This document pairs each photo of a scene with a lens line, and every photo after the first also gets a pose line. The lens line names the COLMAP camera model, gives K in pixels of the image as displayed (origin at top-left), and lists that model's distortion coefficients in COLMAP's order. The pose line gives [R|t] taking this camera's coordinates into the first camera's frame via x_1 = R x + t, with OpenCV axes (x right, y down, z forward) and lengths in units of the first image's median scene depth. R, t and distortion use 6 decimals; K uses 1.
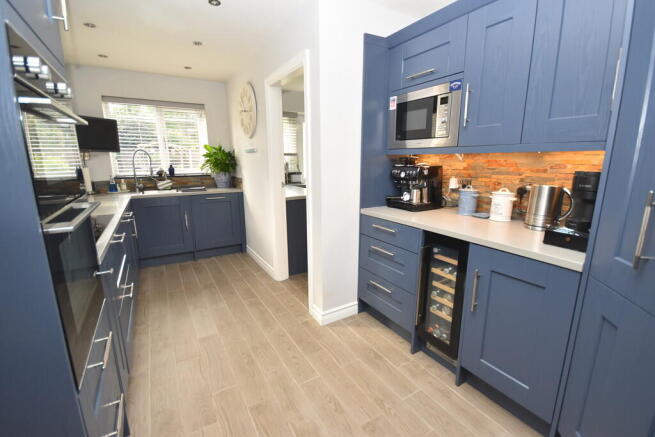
lens RADIAL K [[279.4, 0, 326.8], [0, 279.4, 223.4], [0, 0, 1]] dist [-0.026612, -0.000202]
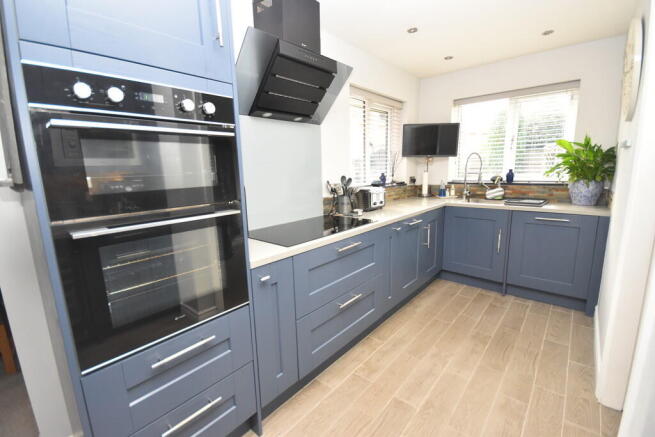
lens RADIAL K [[279.4, 0, 326.8], [0, 279.4, 223.4], [0, 0, 1]] dist [-0.026612, -0.000202]
pose [[0.279862, 0.170739, -0.944736, 0.069364], [-0.183678, 0.975403, 0.121869, -0.061495], [0.942306, 0.139420, 0.304339, 0.291526]]
